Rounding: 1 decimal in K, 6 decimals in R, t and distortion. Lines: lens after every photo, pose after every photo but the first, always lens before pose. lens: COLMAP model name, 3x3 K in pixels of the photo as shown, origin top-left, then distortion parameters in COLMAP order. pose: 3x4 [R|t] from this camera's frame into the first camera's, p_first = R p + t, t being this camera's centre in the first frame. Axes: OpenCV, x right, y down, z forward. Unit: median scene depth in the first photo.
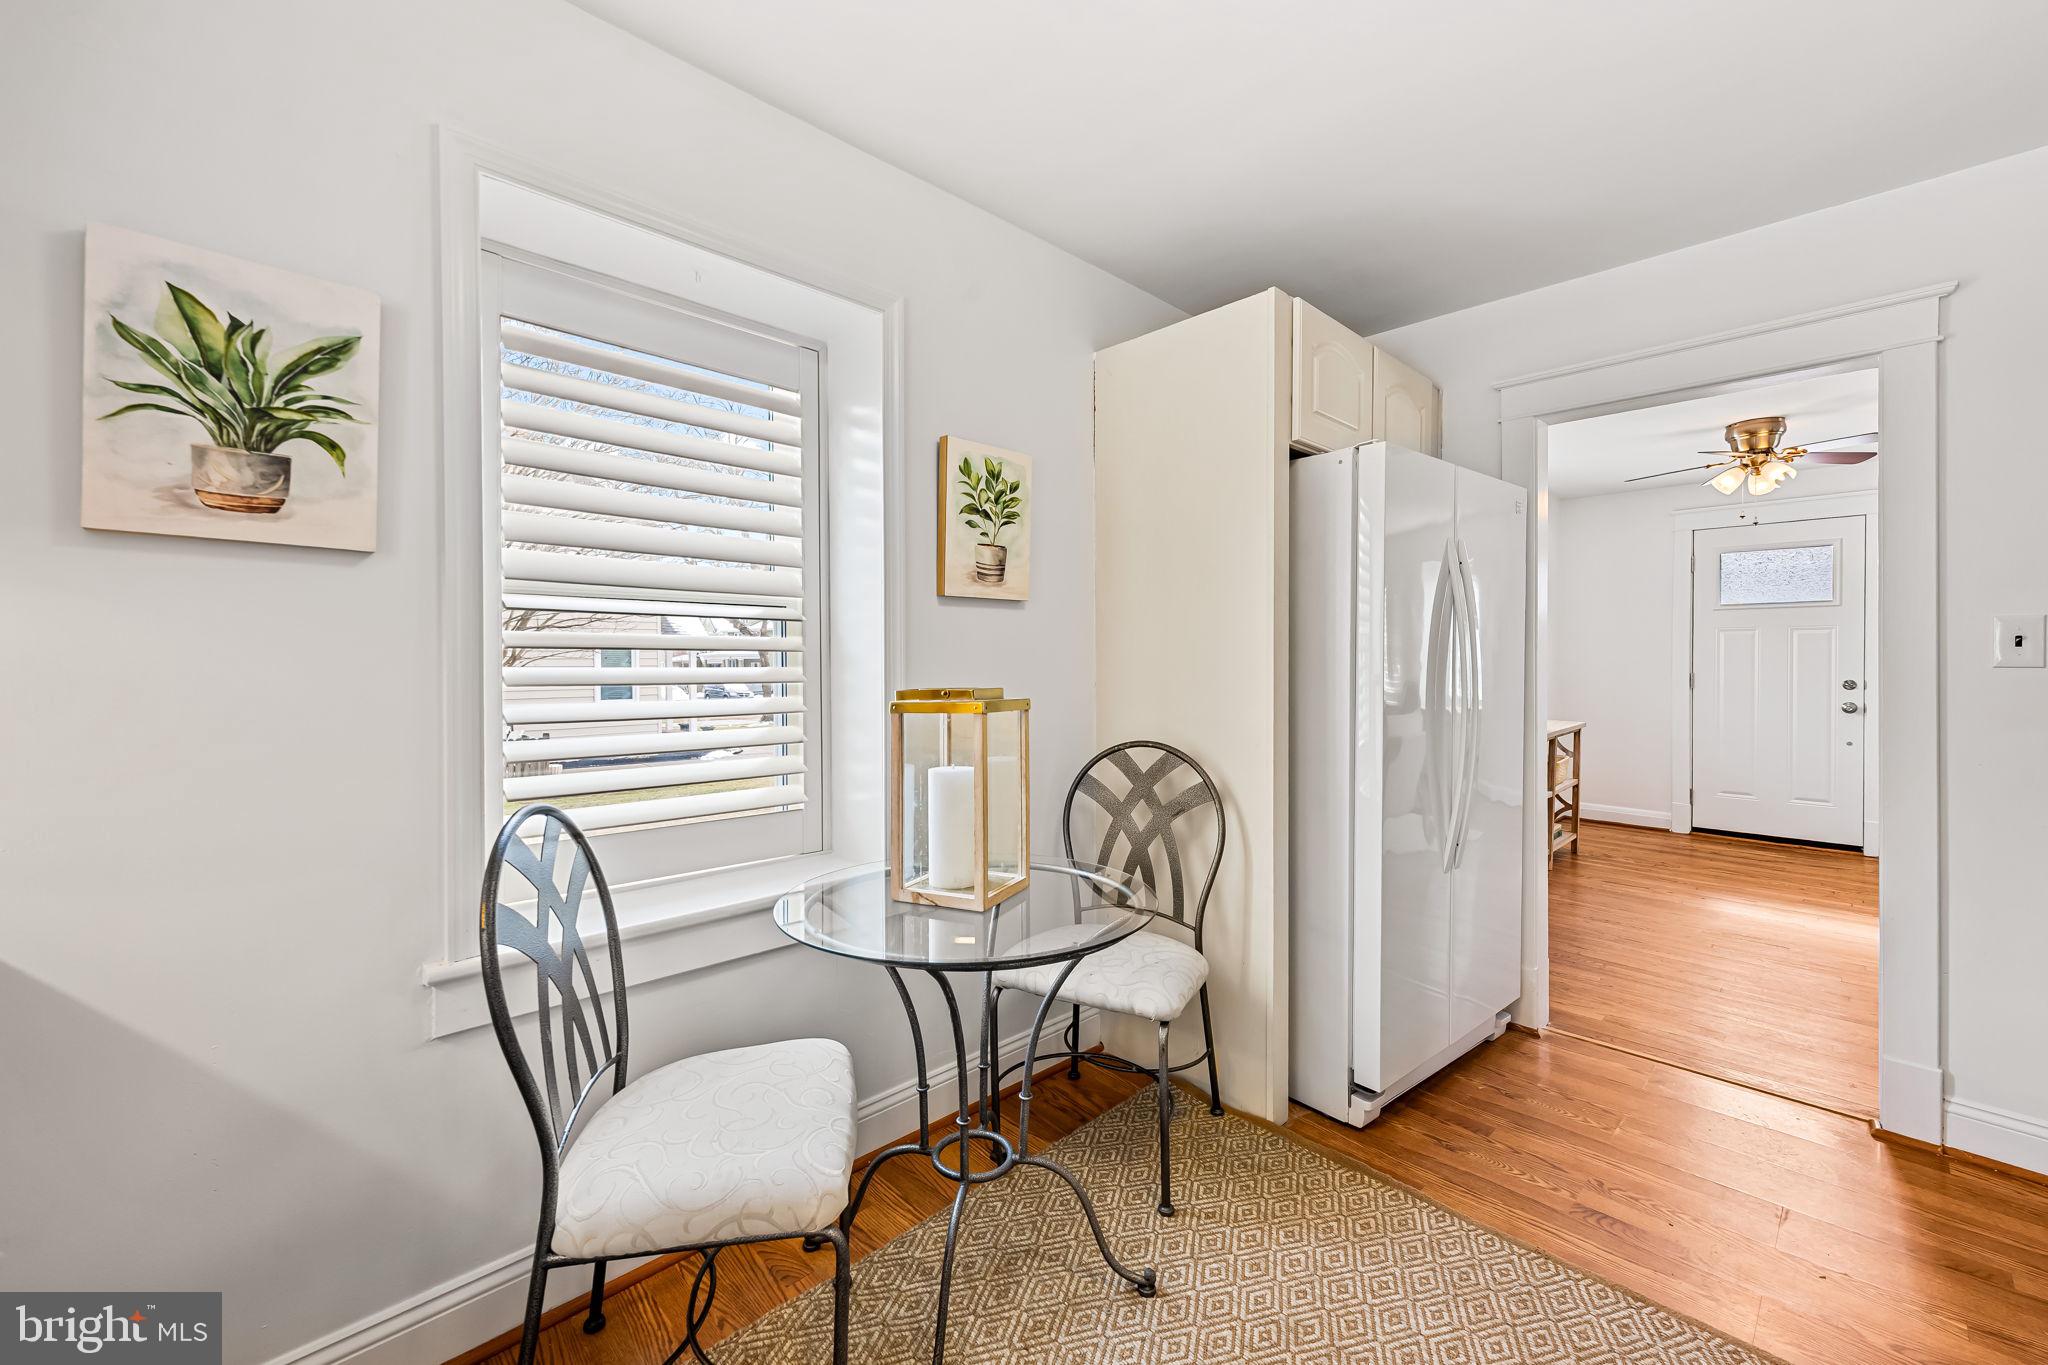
lens RADIAL K [[832.0, 0, 1035.3], [0, 832.0, 682.0], [0, 0, 1]] dist [0.006890, 0.000638]
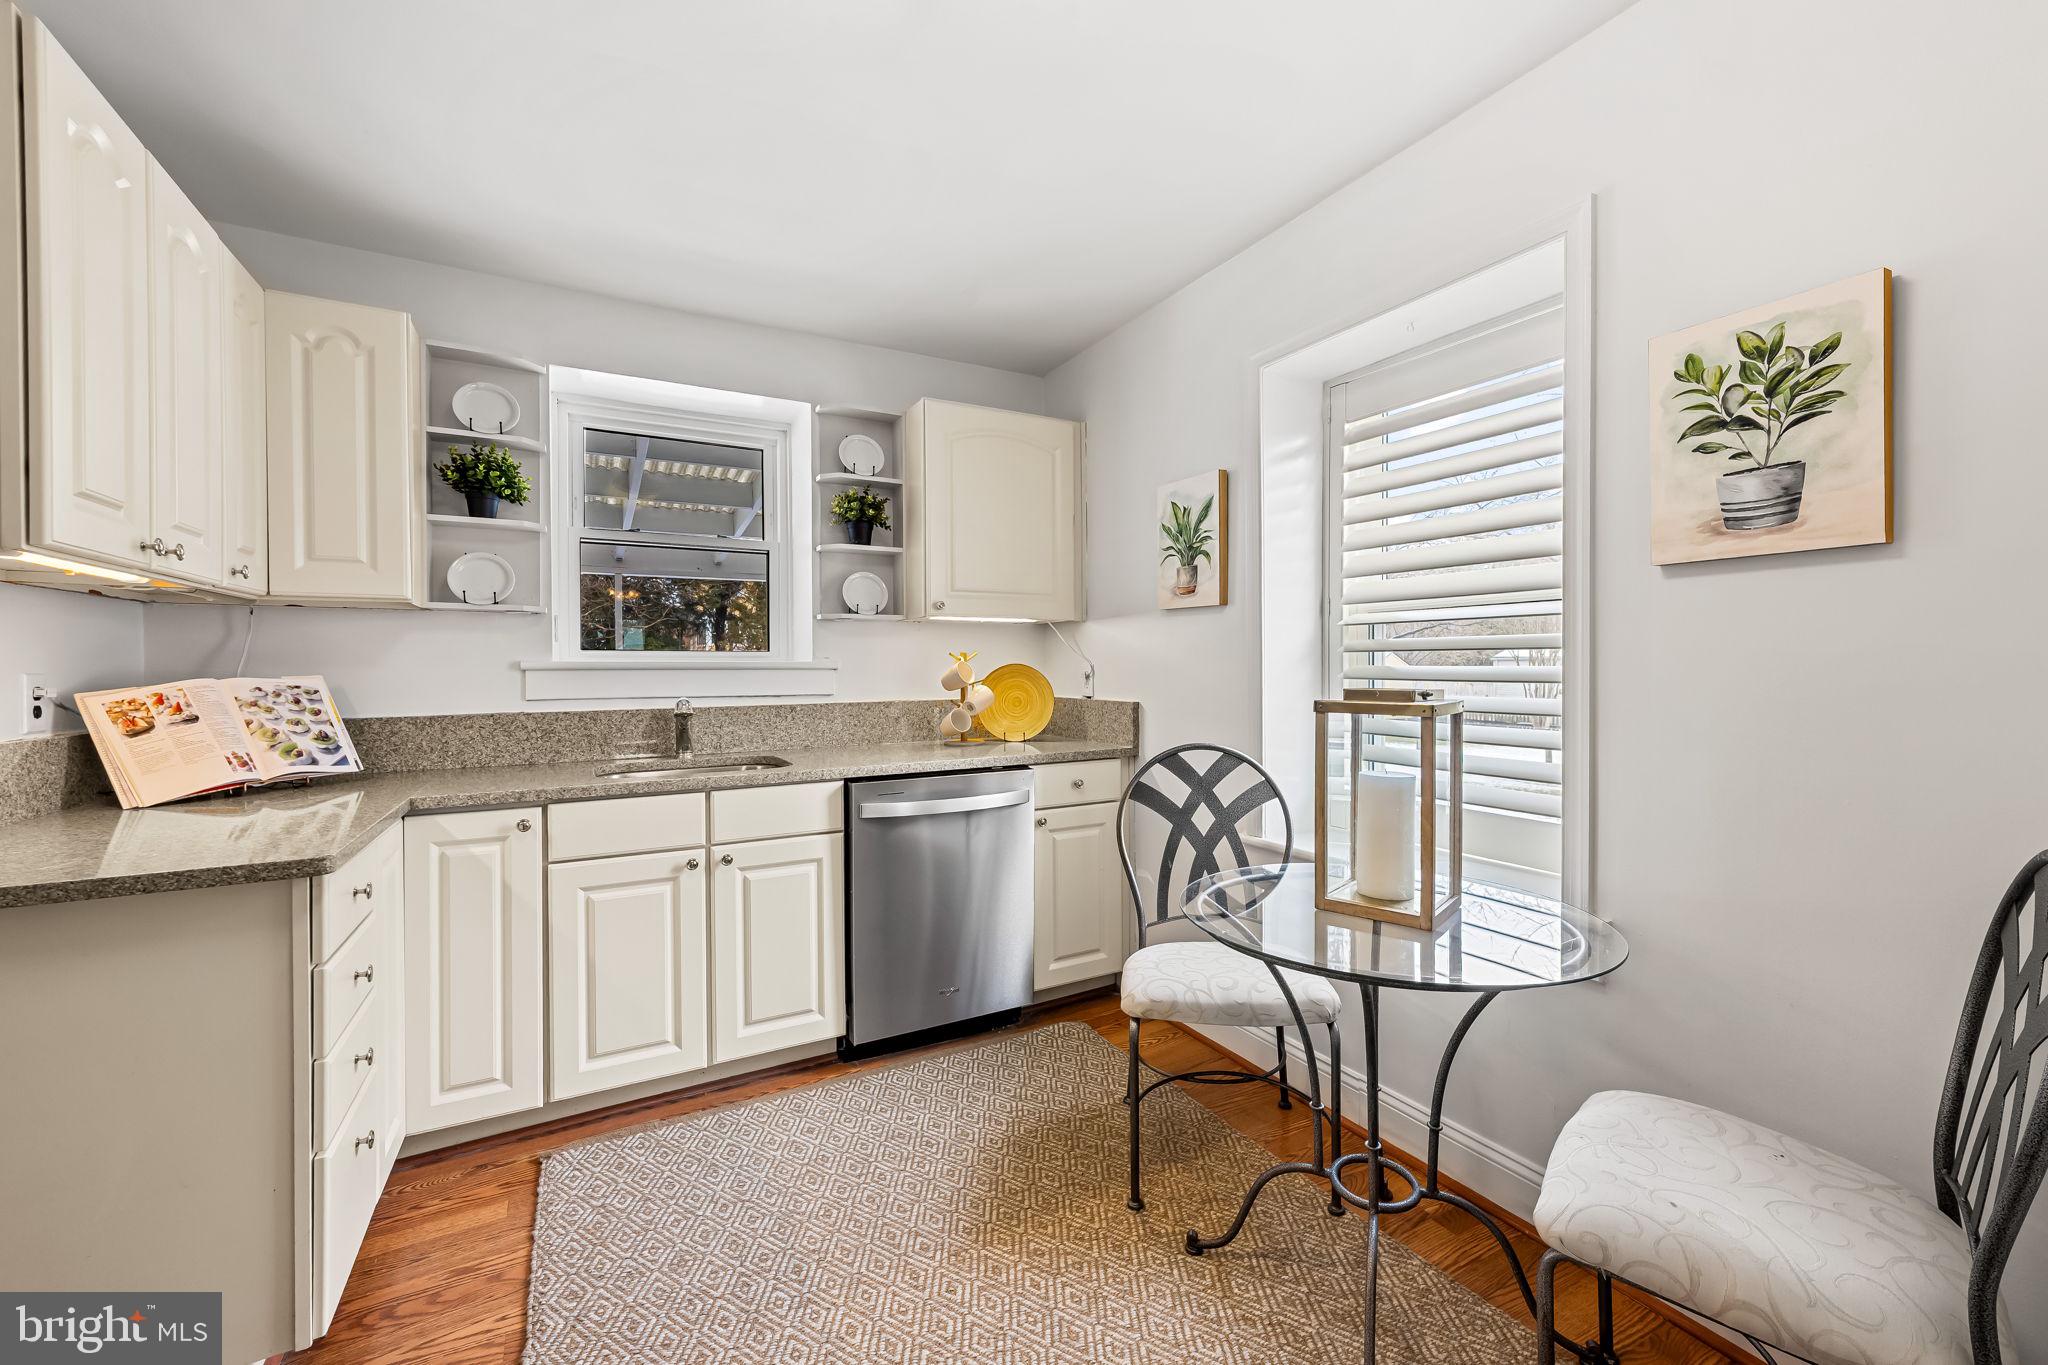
lens RADIAL K [[832.0, 0, 1029.9], [0, 832.0, 677.6], [0, 0, 1]] dist [0.006890, 0.000638]
pose [[-0.271334, 0.018726, -0.962303, 0.712178], [-0.015440, 0.999597, 0.023805, -0.017299], [0.962361, 0.021318, -0.270936, 0.676472]]
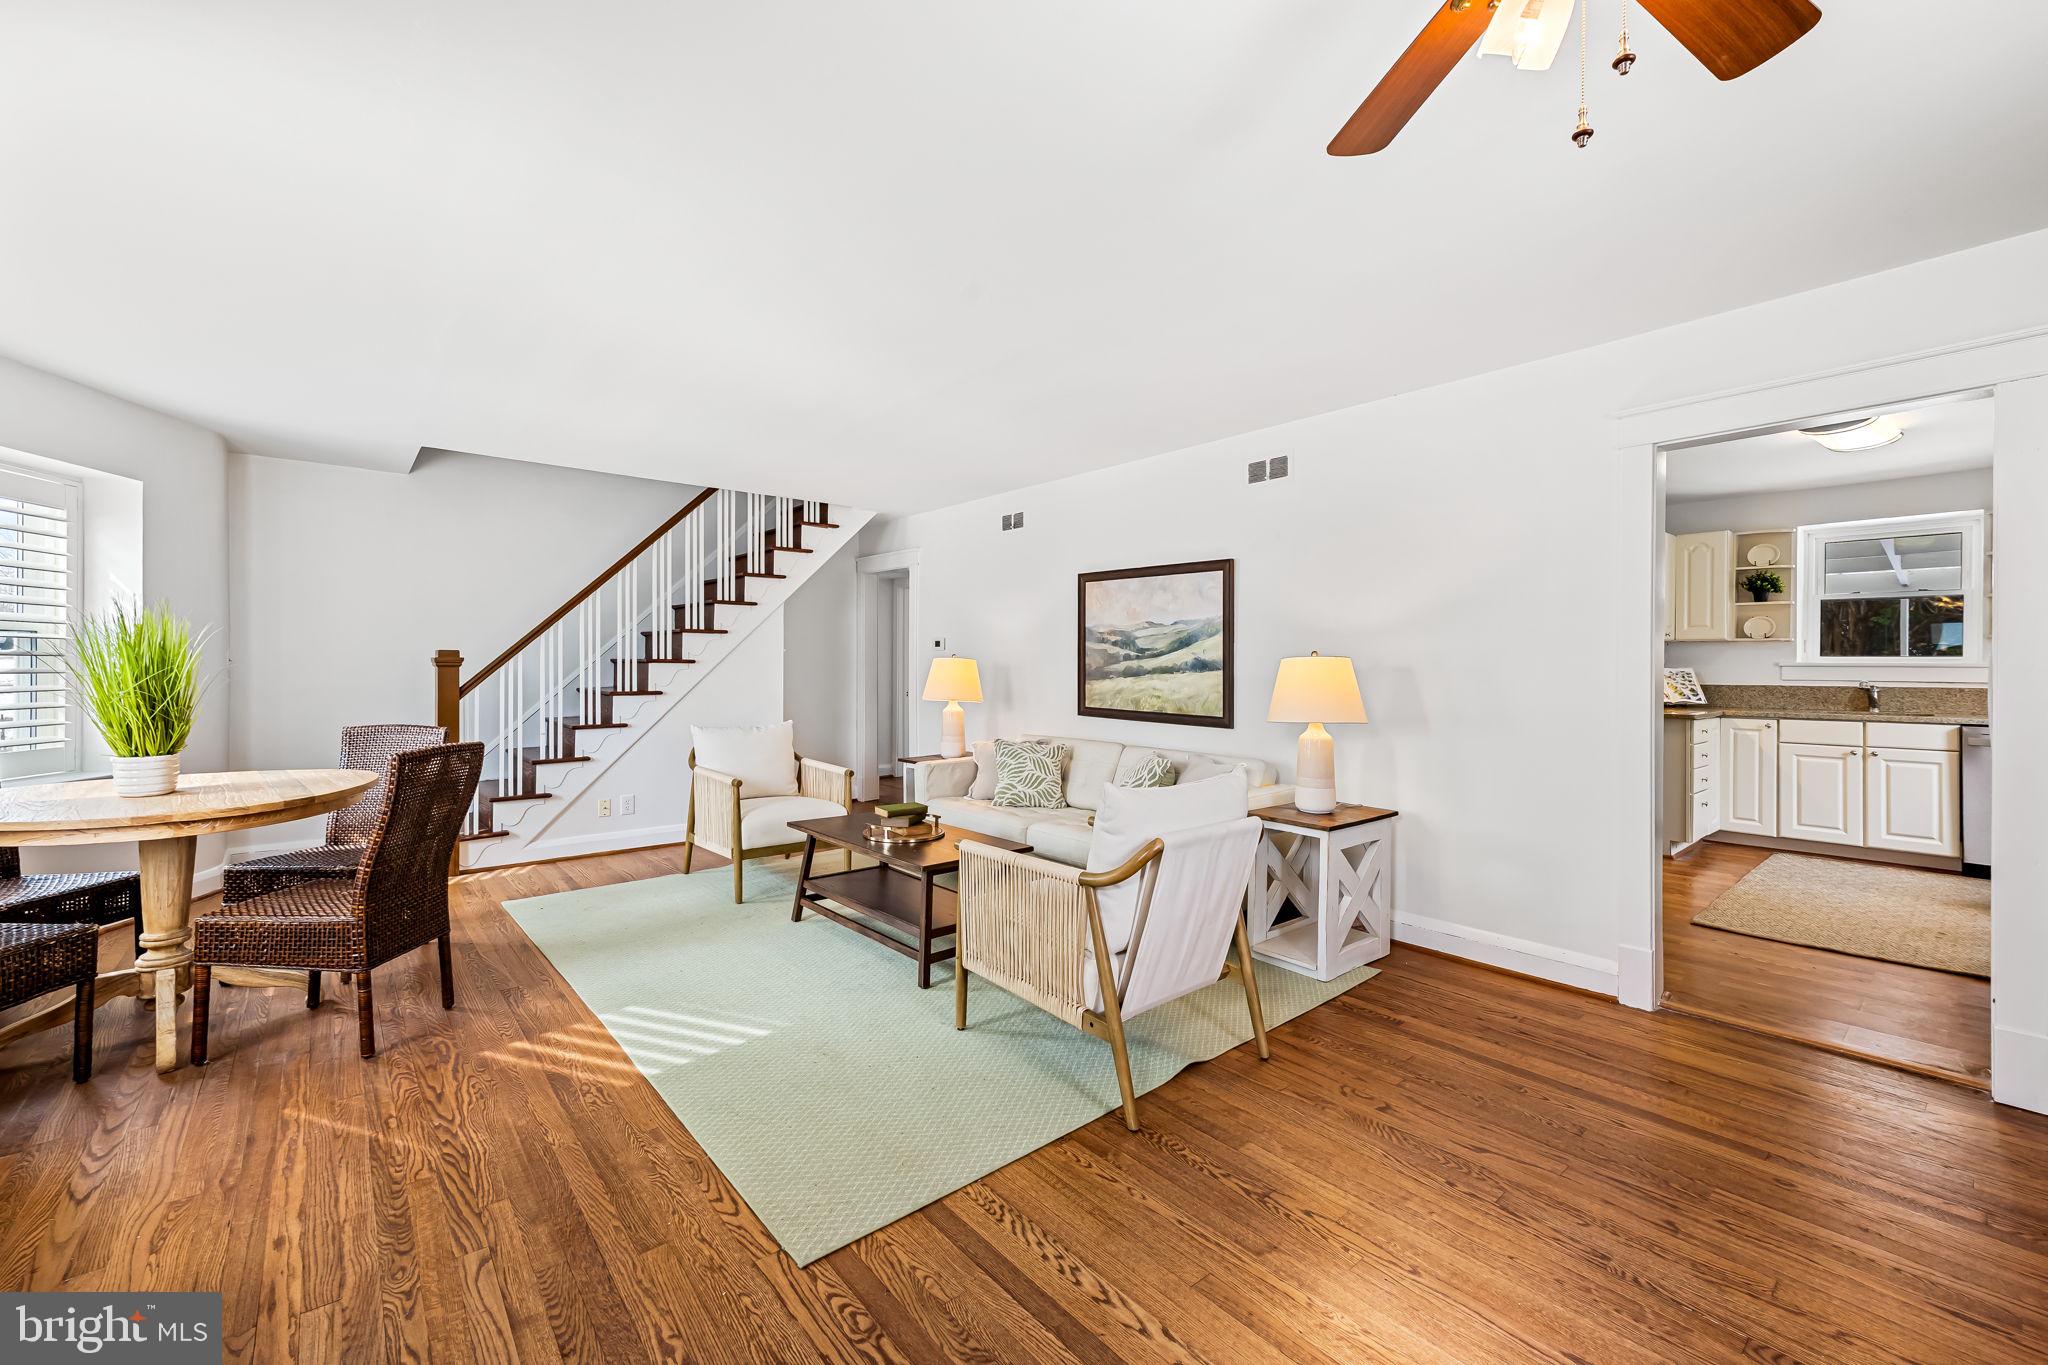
lens RADIAL K [[832.0, 0, 1013.3], [0, 832.0, 662.8], [0, 0, 1]] dist [0.006890, 0.000638]
pose [[-0.996621, 0.005696, 0.081943, 1.262290], [0.007678, 0.999685, 0.023895, -0.045606], [-0.081782, 0.024444, -0.996350, 1.472911]]
